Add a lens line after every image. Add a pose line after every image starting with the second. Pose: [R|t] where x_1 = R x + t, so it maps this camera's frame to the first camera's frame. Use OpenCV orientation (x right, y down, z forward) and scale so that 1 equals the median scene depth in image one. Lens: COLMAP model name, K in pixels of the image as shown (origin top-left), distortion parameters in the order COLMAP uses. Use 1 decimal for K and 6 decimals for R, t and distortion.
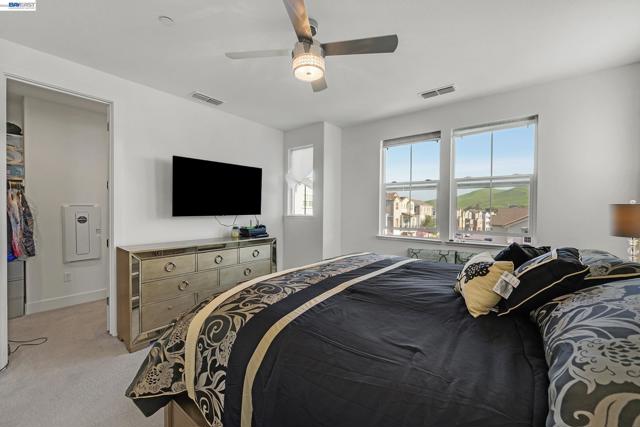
lens RADIAL K [[255.6, 0, 319.7], [0, 255.6, 213.3], [0, 0, 1]] dist [0.000175, -0.000435]
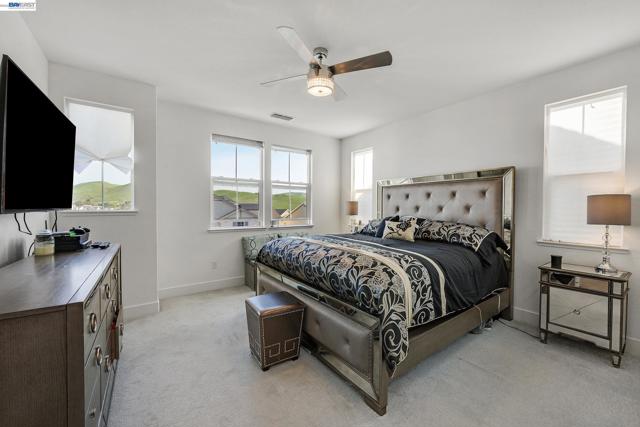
lens RADIAL K [[255.6, 0, 325.1], [0, 255.6, 211.4], [0, 0, 1]] dist [0.000175, -0.000435]
pose [[0.264875, -0.018969, 0.964096, -0.658498], [0.011615, 0.999797, 0.016480, 0.007666], [-0.964213, 0.006833, 0.265042, 0.347273]]
